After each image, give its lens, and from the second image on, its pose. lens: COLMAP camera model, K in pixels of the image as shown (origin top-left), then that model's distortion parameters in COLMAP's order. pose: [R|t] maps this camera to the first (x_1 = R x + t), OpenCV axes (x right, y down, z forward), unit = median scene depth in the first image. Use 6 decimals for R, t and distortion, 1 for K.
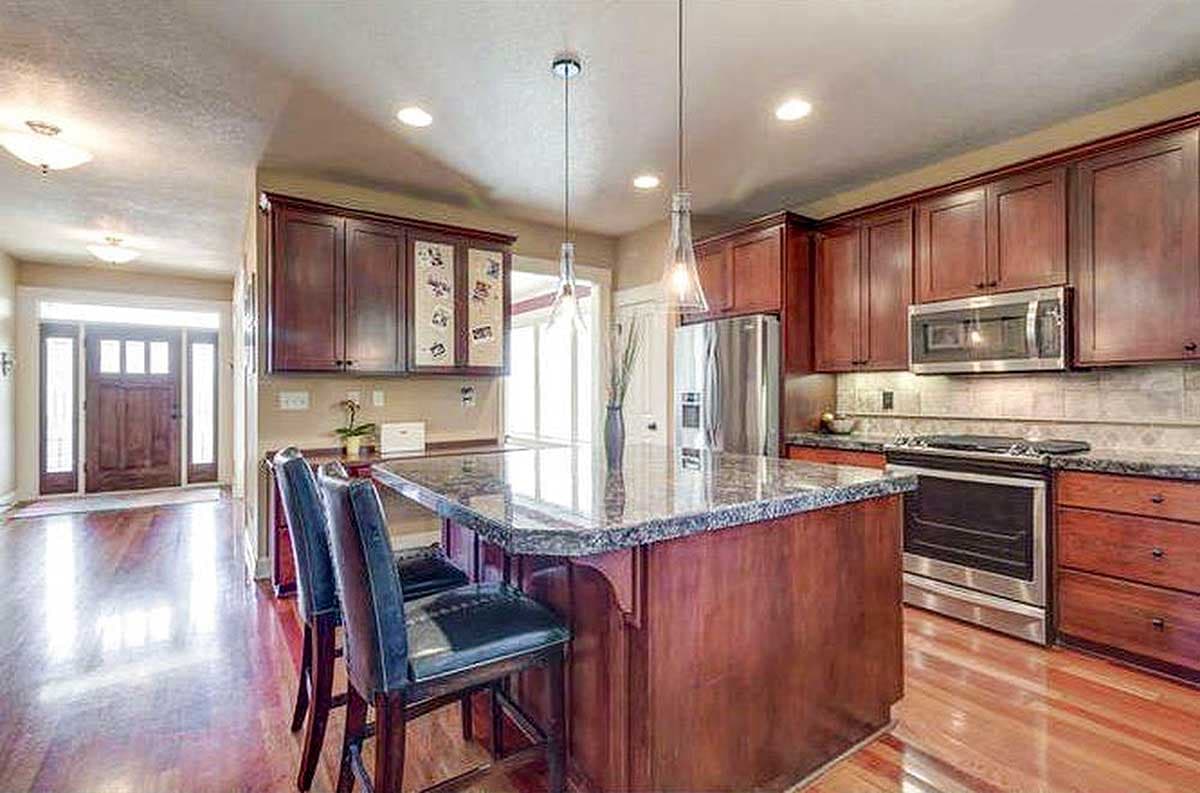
lens RADIAL K [[550.9, 0, 600.0], [0, 550.9, 396.5], [0, 0, 1]] dist [0.000483, 0.000186]
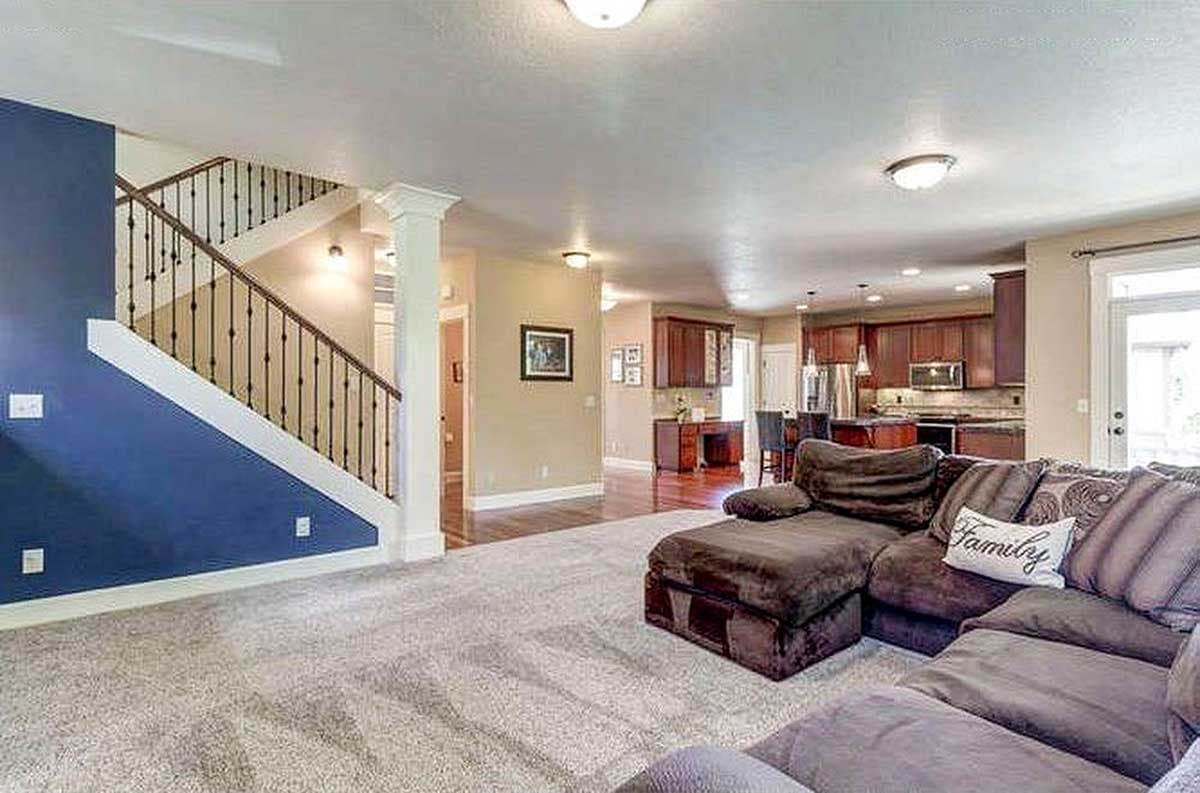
lens RADIAL K [[573.5, 0, 594.4], [0, 573.5, 391.6], [0, 0, 1]] dist [-0.003289, -0.000346]
pose [[0.997502, 0.008078, 0.070169, -0.965578], [-0.007447, 0.999929, -0.009256, 0.005047], [-0.070239, 0.008710, 0.997492, -1.384782]]
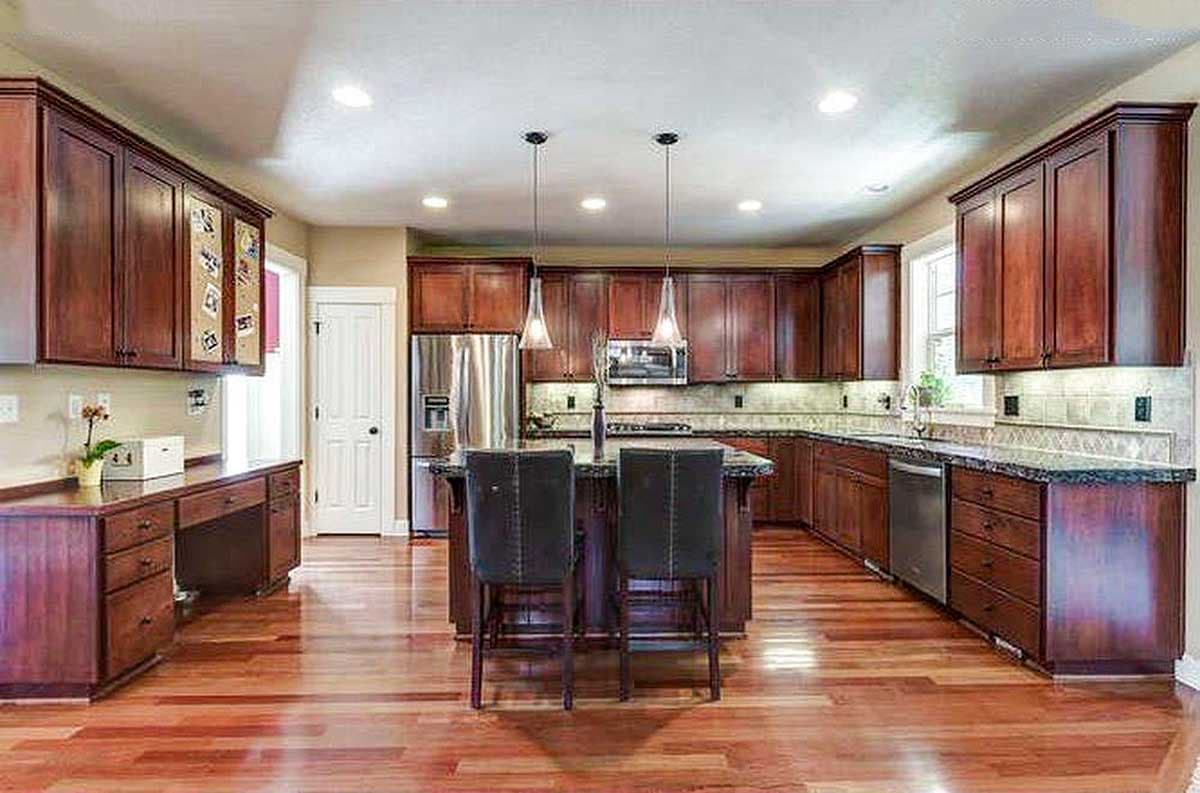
lens RADIAL K [[588.7, 0, 600.0], [0, 588.7, 396.5], [0, 0, 1]] dist [0.001878, 0.000332]
pose [[0.553602, 0.001176, 0.832780, -0.691336], [0.001617, 0.999996, -0.002488, -0.003774], [-0.832780, 0.002724, 0.553598, 0.081989]]
